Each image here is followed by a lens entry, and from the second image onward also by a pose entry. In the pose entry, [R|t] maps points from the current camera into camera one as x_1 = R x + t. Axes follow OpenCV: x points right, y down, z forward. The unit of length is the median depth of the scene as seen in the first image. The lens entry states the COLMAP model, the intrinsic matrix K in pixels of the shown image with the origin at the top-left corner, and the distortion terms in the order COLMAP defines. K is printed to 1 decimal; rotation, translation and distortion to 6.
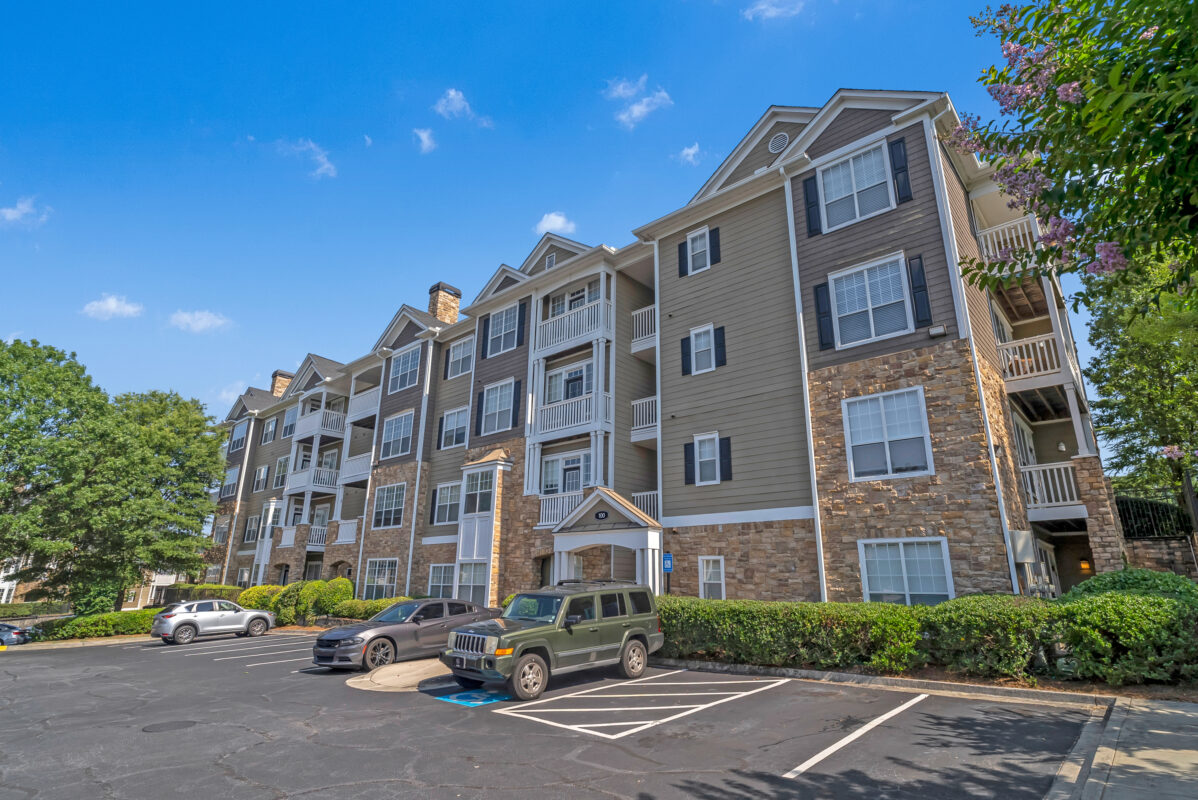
lens RADIAL K [[614.6, 0, 597.8], [0, 614.6, 399.6], [0, 0, 1]] dist [-0.006412, -0.000702]
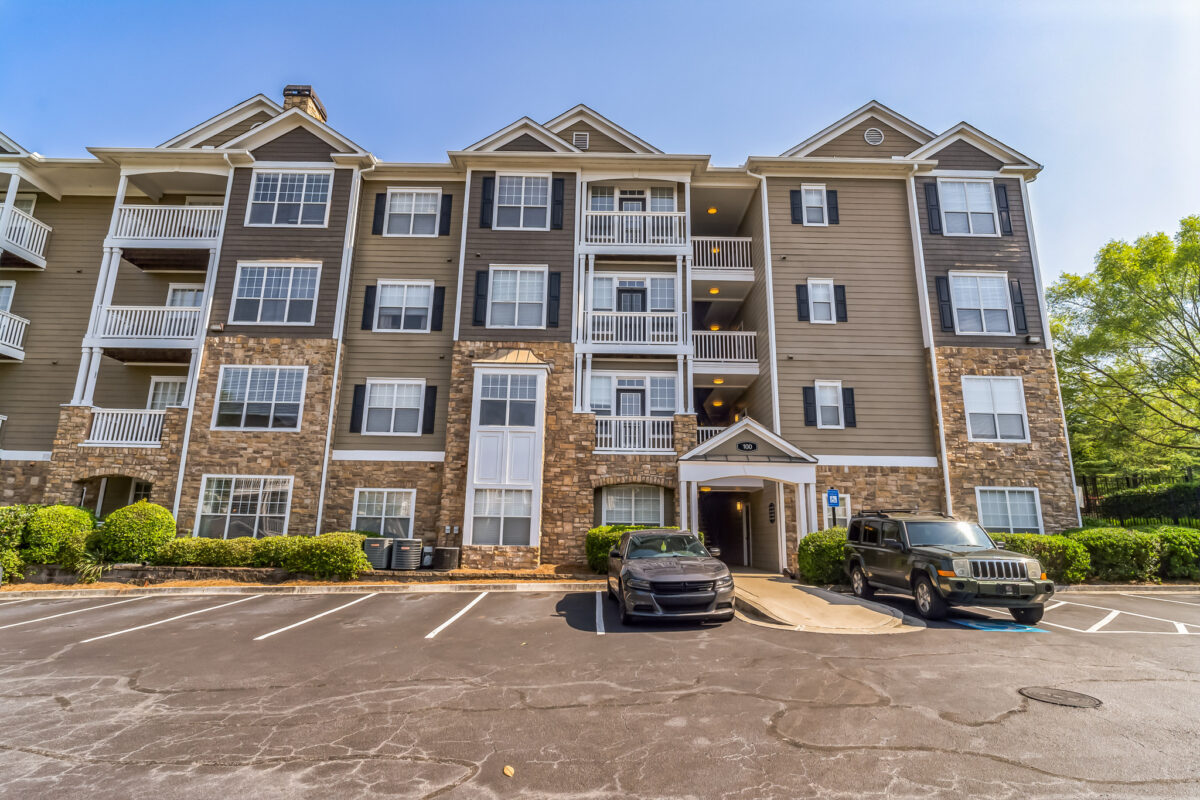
lens RADIAL K [[615.6, 0, 599.7], [0, 615.6, 401.0], [0, 0, 1]] dist [-0.006412, -0.000702]
pose [[0.741143, 0.149743, 0.654434, -0.814450], [-0.201789, 0.979419, 0.004420, 0.165937], [-0.640303, -0.135333, 0.756106, 0.451237]]
